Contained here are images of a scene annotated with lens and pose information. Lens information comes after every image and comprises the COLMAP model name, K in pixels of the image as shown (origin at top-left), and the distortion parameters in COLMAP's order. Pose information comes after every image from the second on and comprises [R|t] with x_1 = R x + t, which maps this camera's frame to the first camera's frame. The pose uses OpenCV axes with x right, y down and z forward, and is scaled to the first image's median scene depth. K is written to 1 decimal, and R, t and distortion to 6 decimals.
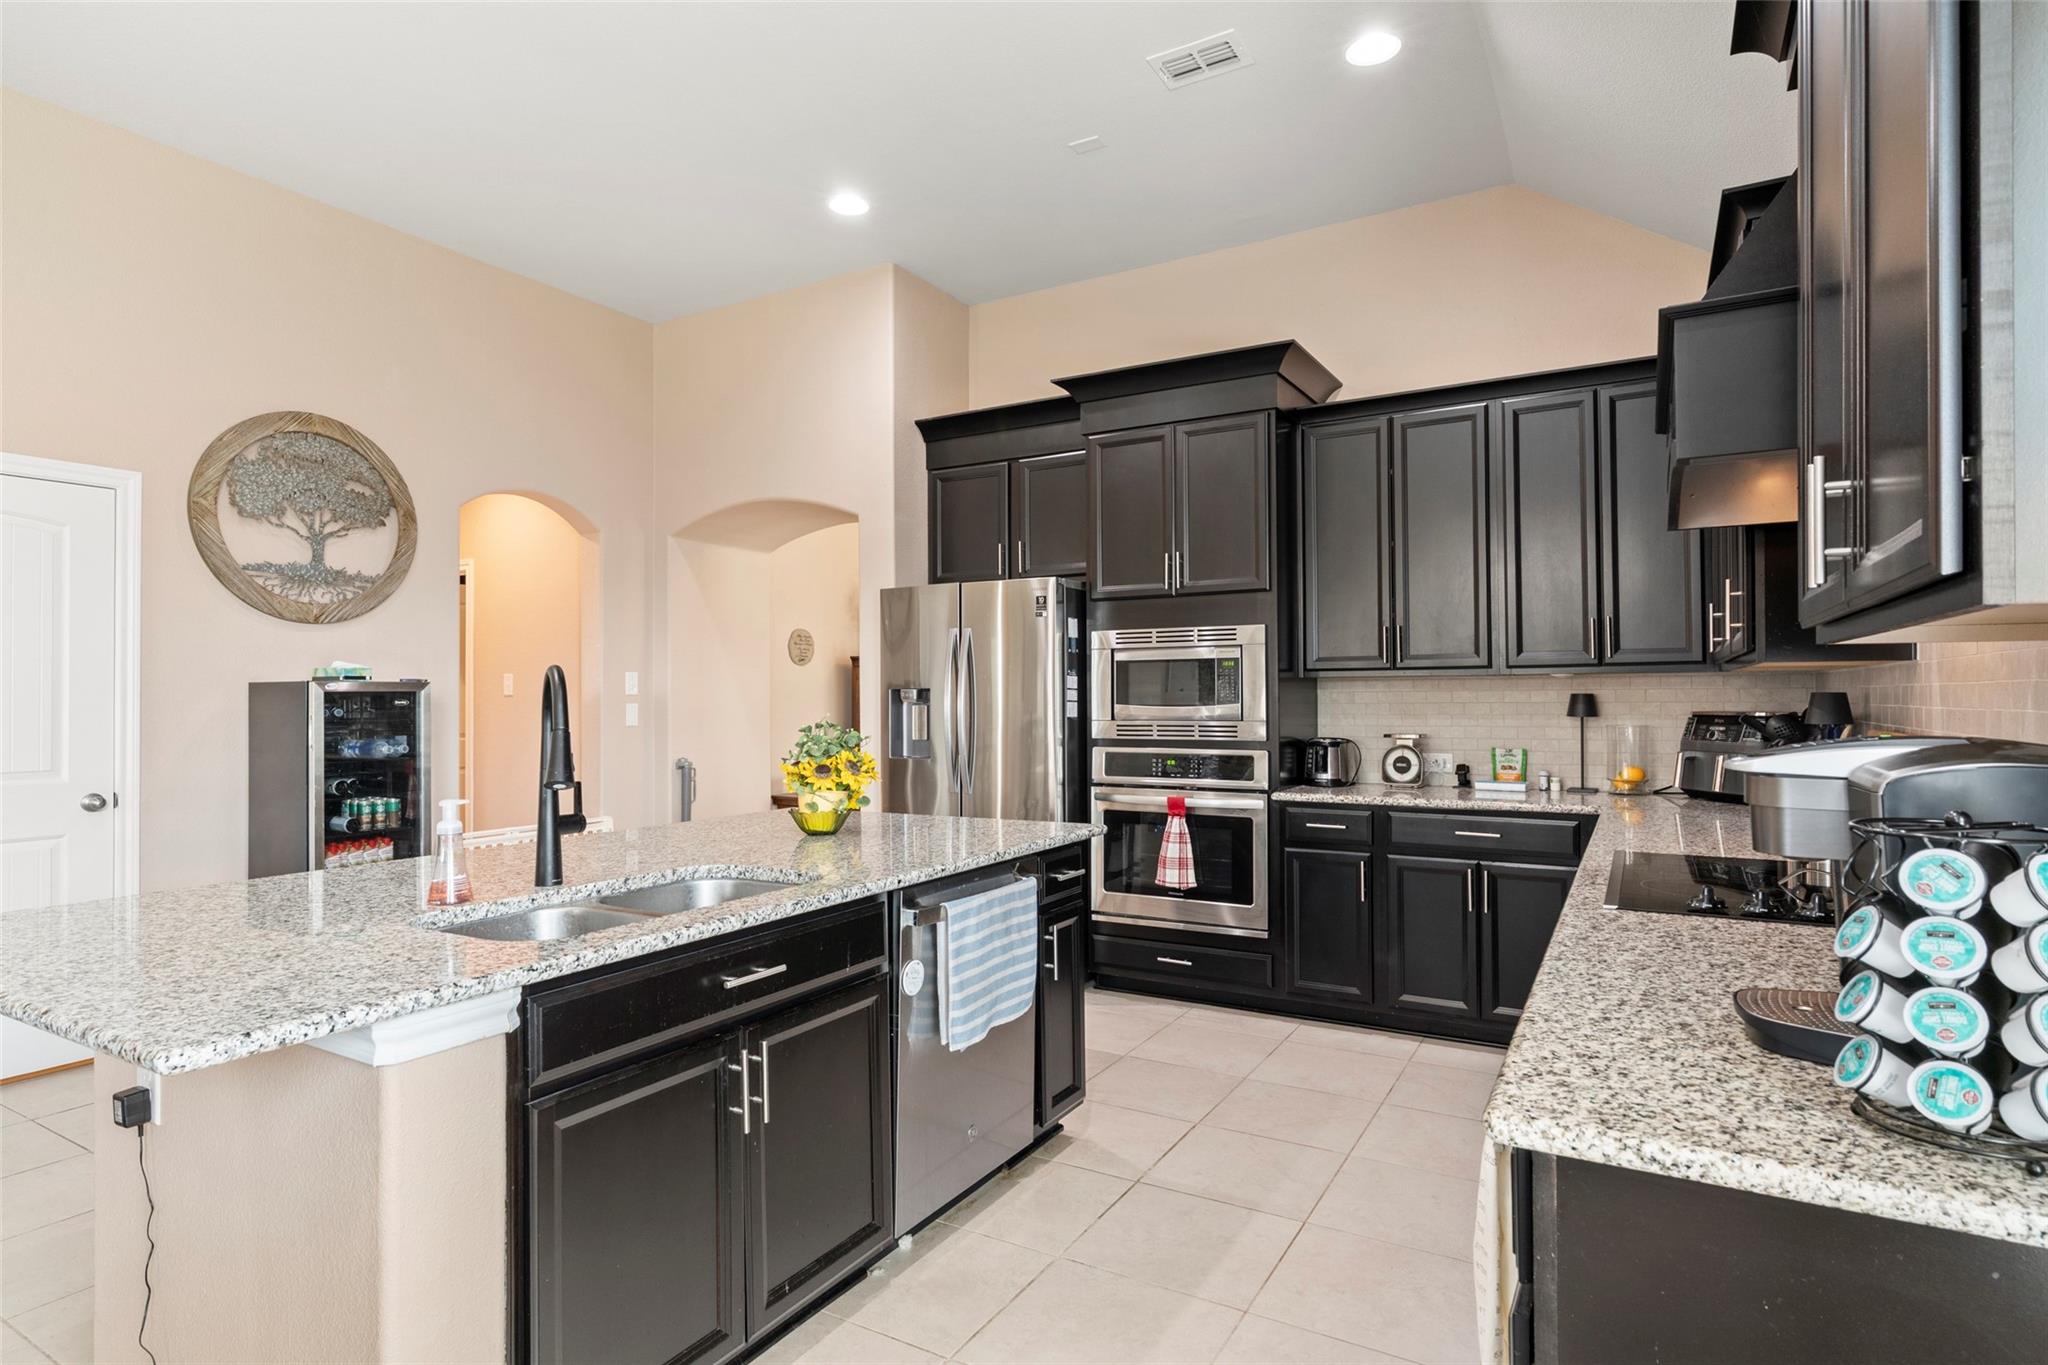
lens RADIAL K [[1061.5, 0, 1019.7], [0, 1061.5, 683.8], [0, 0, 1]] dist [0.000554, 0.000123]
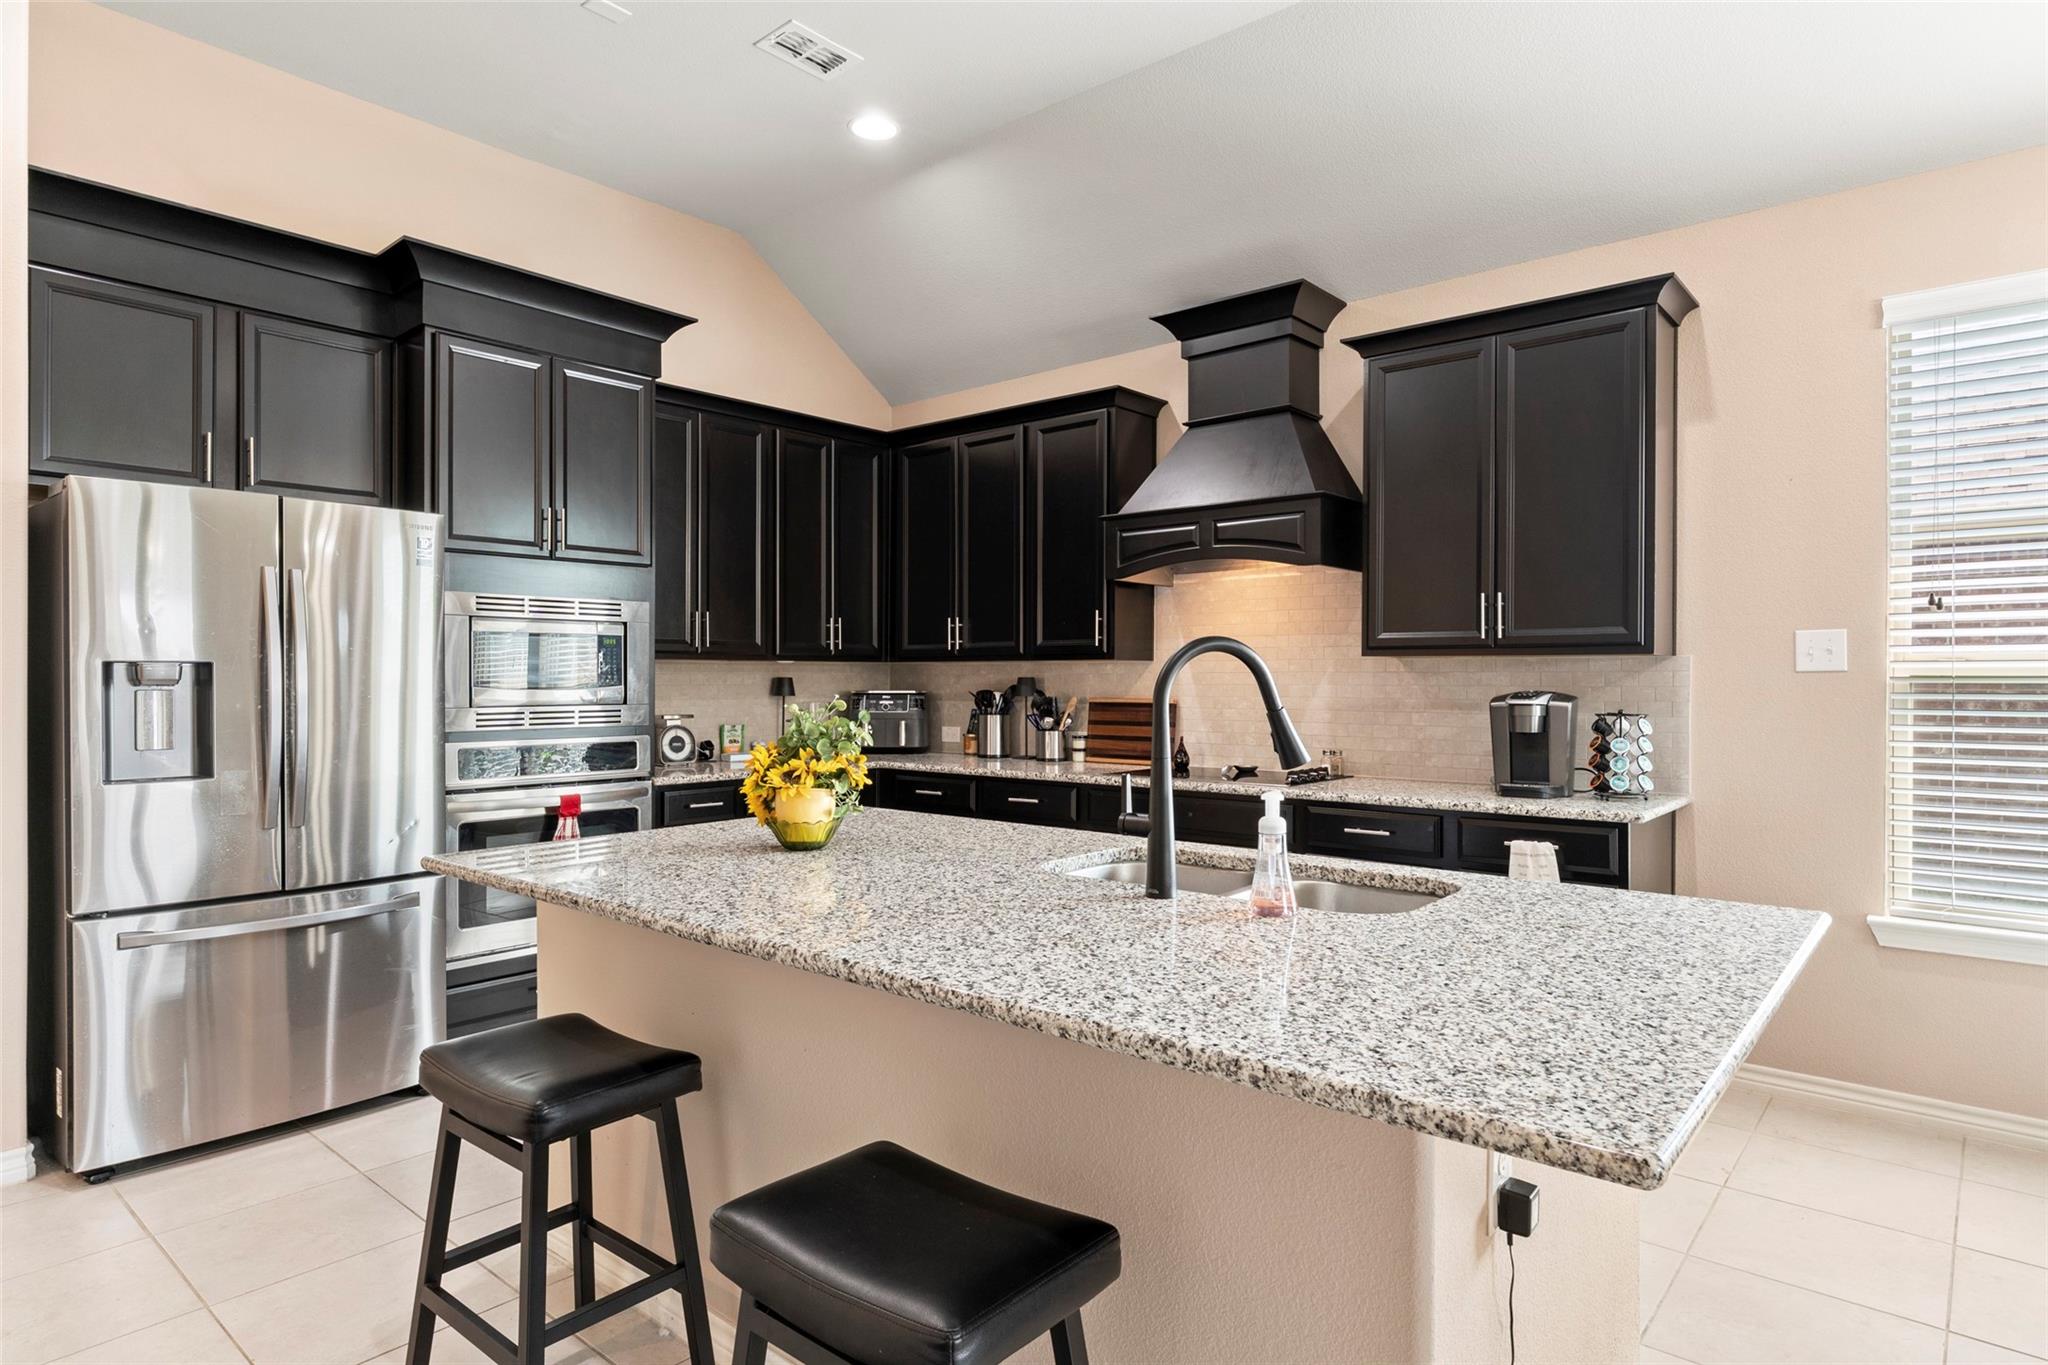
lens RADIAL K [[1151.9, 0, 1030.9], [0, 1151.9, 678.7], [0, 0, 1]] dist [-0.007770, -0.002689]
pose [[0.162487, 0.004516, 0.986700, -0.706391], [-0.014695, 0.999890, -0.002156, 0.009313], [-0.986601, -0.014149, 0.162536, 0.477129]]
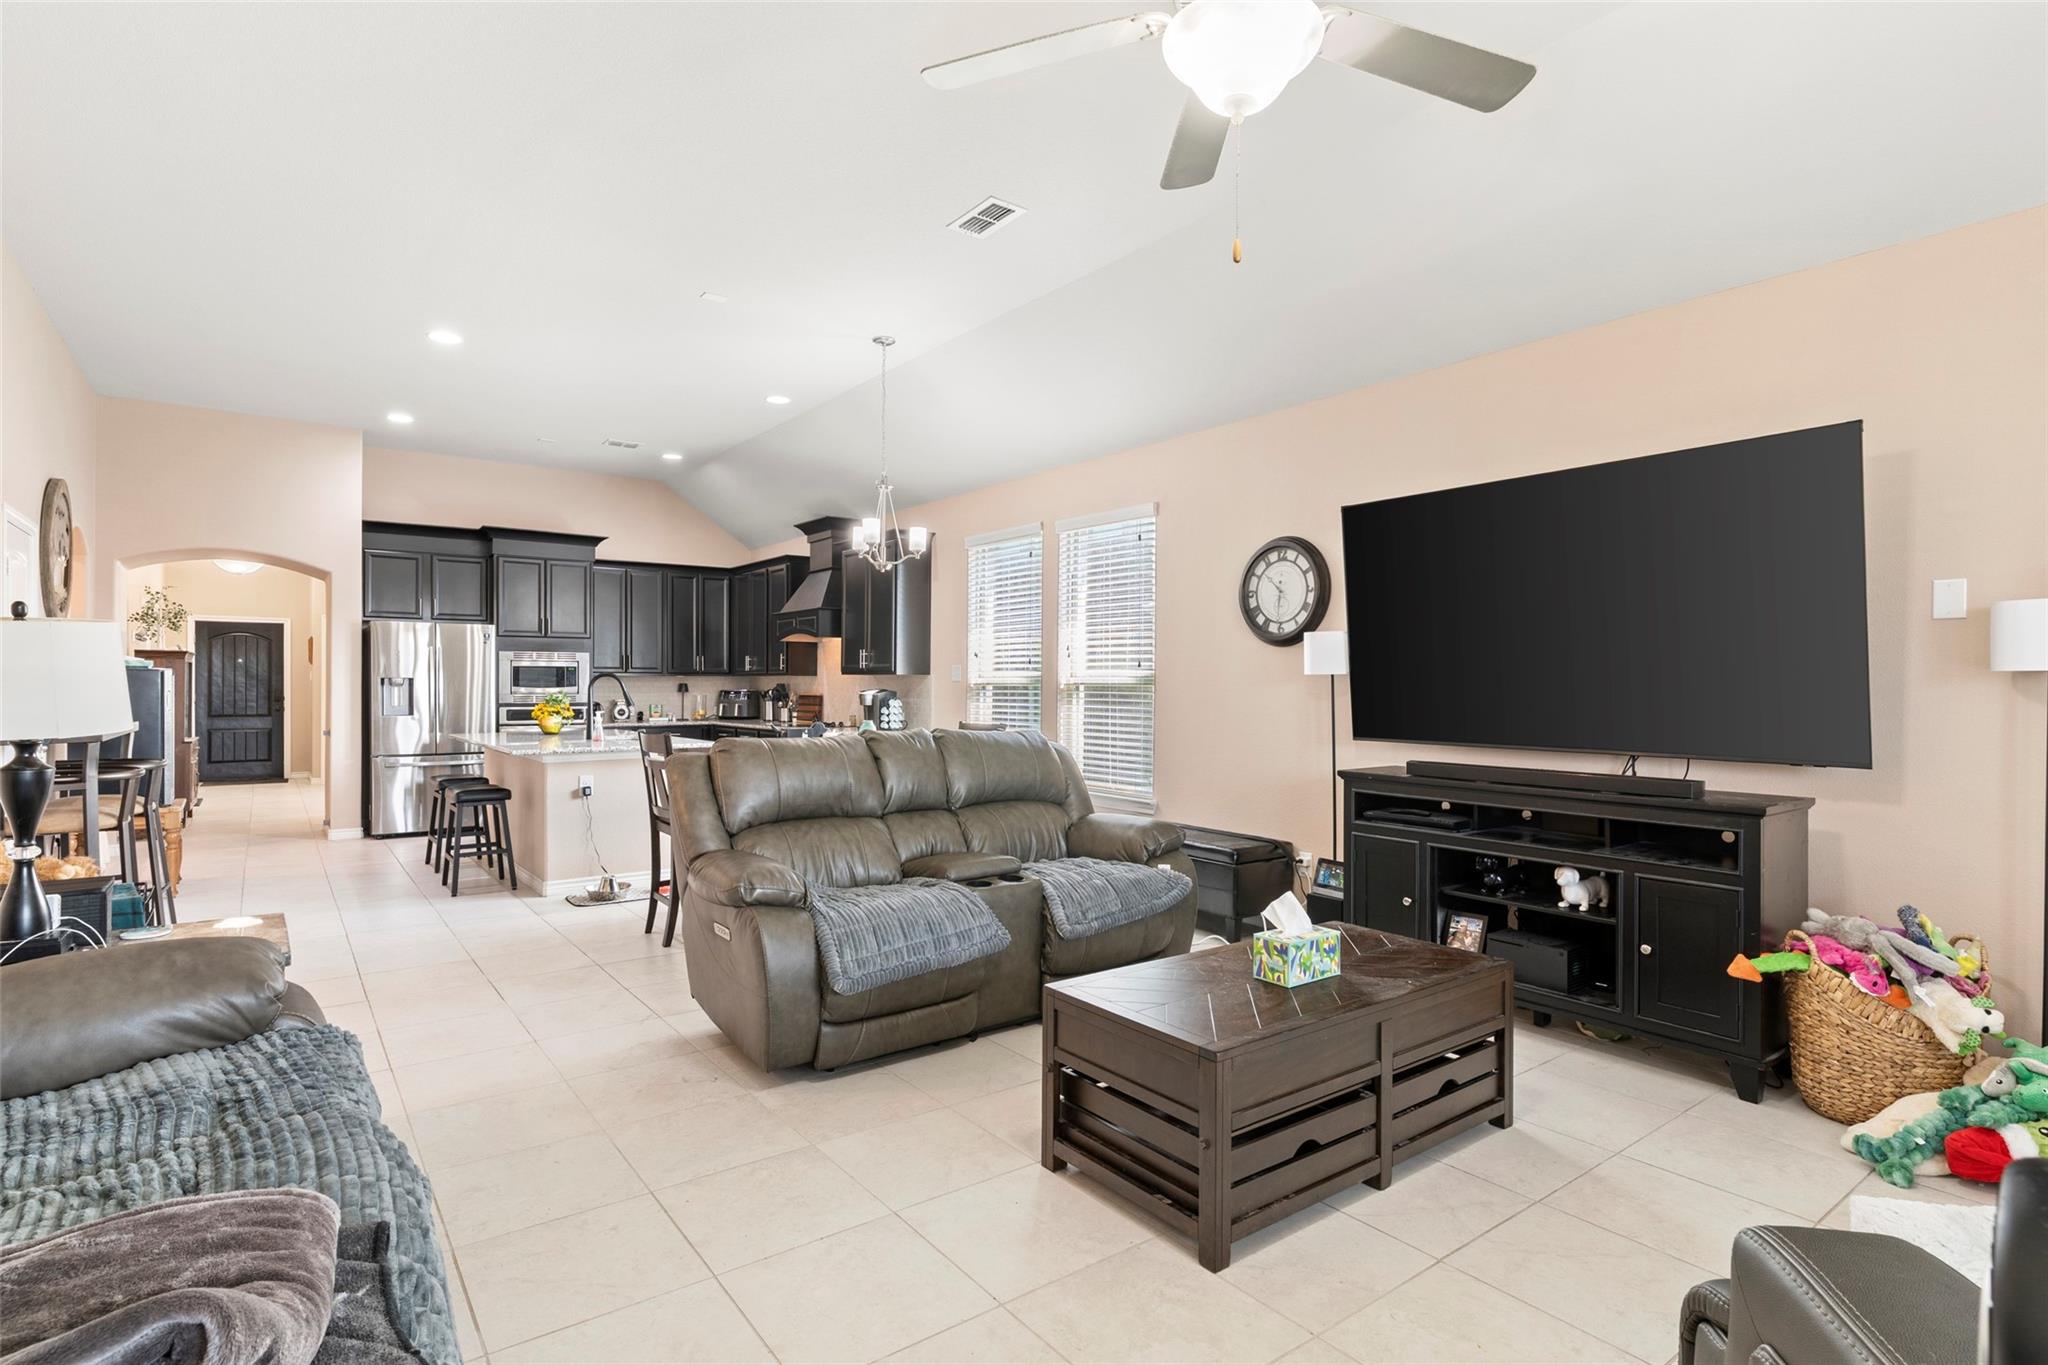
lens RADIAL K [[1019.9, 0, 1014.6], [0, 1019.9, 691.0], [0, 0, 1]] dist [0.000712, 0.000254]
pose [[0.381836, 0.000243, 0.924230, -1.456252], [-0.015016, 0.999870, 0.005941, 0.000177], [-0.924108, -0.016147, 0.381789, -0.719368]]
